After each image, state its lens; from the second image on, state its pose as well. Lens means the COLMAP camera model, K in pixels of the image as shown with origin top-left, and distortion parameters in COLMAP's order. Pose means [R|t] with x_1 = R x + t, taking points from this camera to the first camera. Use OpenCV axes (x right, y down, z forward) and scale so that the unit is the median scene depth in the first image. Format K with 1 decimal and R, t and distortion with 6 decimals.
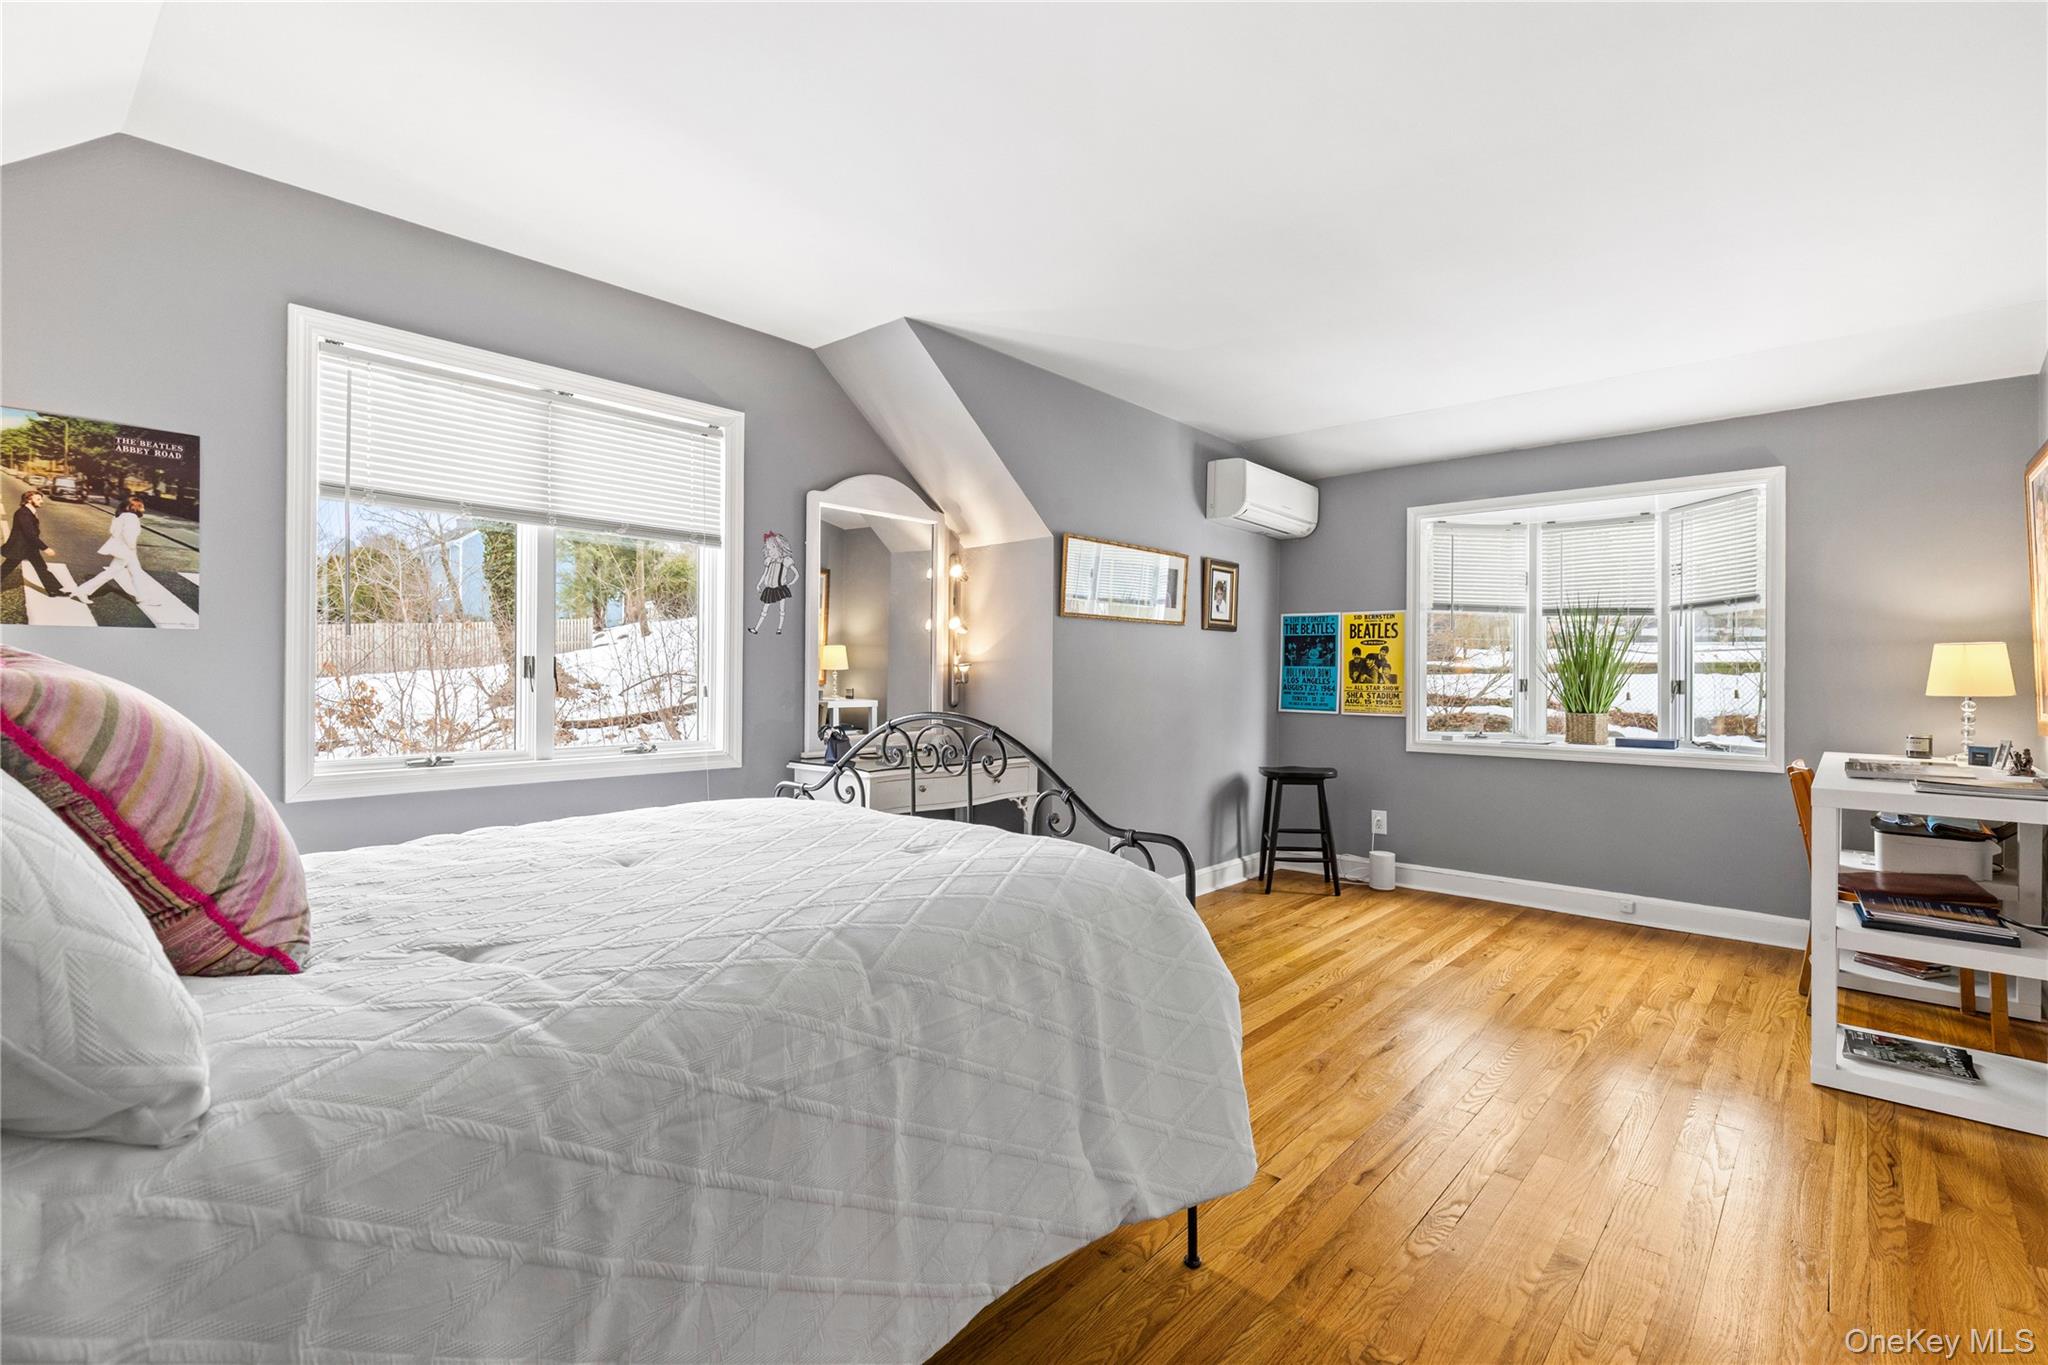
lens RADIAL K [[920.8, 0, 1027.2], [0, 920.8, 673.8], [0, 0, 1]] dist [-0.001395, -0.000211]
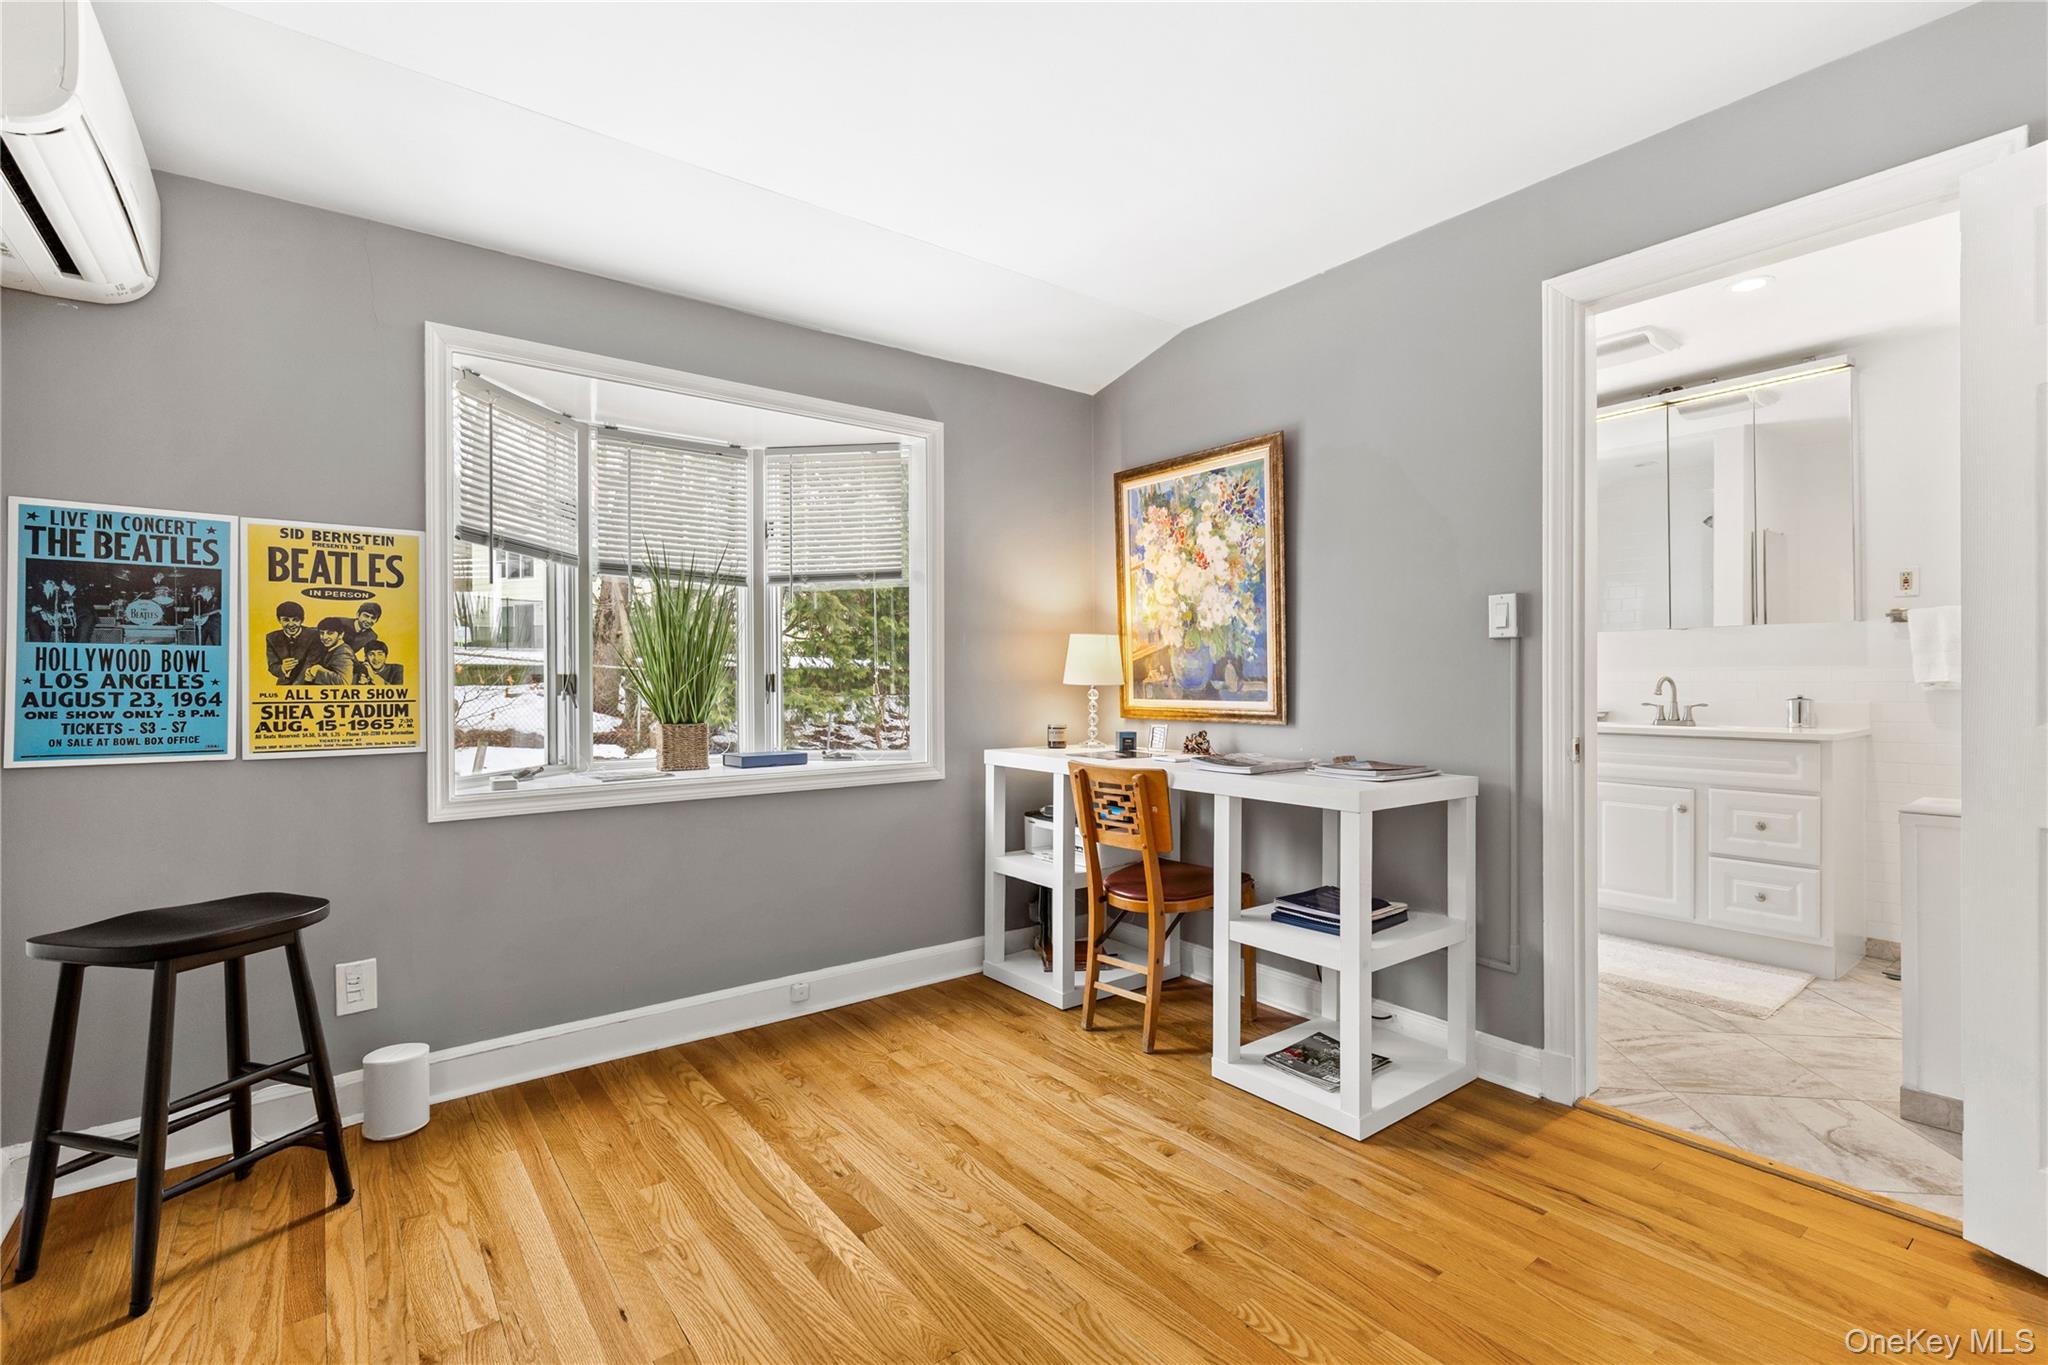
lens RADIAL K [[920.8, 0, 1027.3], [0, 920.8, 684.3], [0, 0, 1]] dist [-0.001395, -0.000211]
pose [[0.168682, -0.011220, 0.985607, -0.012816], [0.007564, 0.999921, 0.010088, 0.008454], [-0.985642, 0.005754, 0.168753, 0.593445]]
